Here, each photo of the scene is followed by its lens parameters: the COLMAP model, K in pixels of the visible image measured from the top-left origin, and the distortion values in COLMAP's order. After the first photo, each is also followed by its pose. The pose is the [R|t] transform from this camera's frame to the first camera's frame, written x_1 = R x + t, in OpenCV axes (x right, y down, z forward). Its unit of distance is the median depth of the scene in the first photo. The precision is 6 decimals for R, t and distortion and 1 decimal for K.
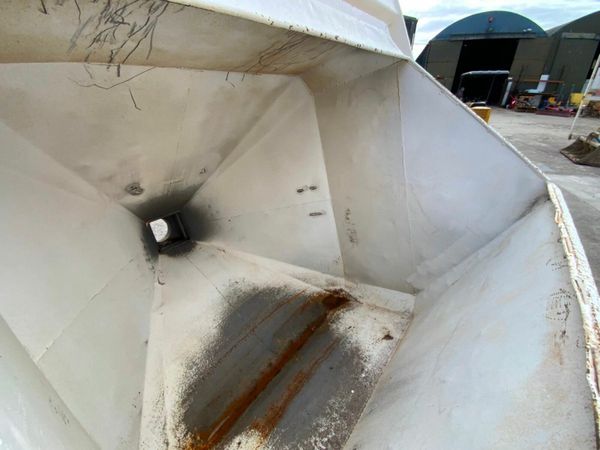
lens RADIAL K [[241.2, 0, 299.0], [0, 241.2, 223.8], [0, 0, 1]] dist [0.010991, -0.016521]
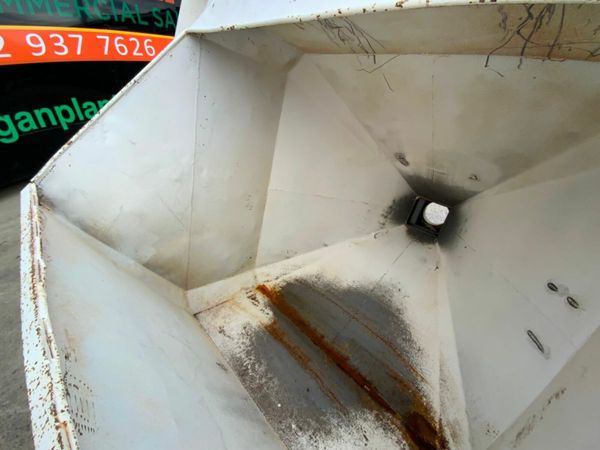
lens RADIAL K [[241.2, 0, 299.0], [0, 241.2, 223.8], [0, 0, 1]] dist [0.010991, -0.016521]
pose [[-0.115901, 0.551347, -0.826186, 0.477017], [-0.490557, 0.691491, 0.530277, -0.272451], [0.863667, 0.466751, 0.190323, 0.433788]]
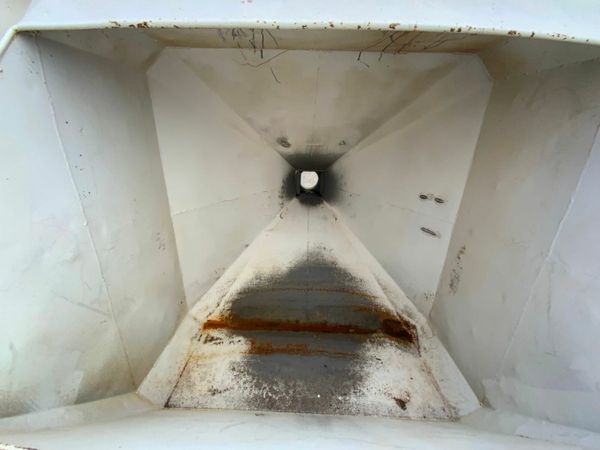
lens RADIAL K [[241.2, 0, 299.0], [0, 241.2, 223.8], [0, 0, 1]] dist [0.010991, -0.016521]
pose [[0.608110, 0.482671, -0.630263, 0.362085], [-0.393145, 0.872840, 0.289116, -0.150620], [0.689666, 0.071970, 0.720542, 0.130186]]
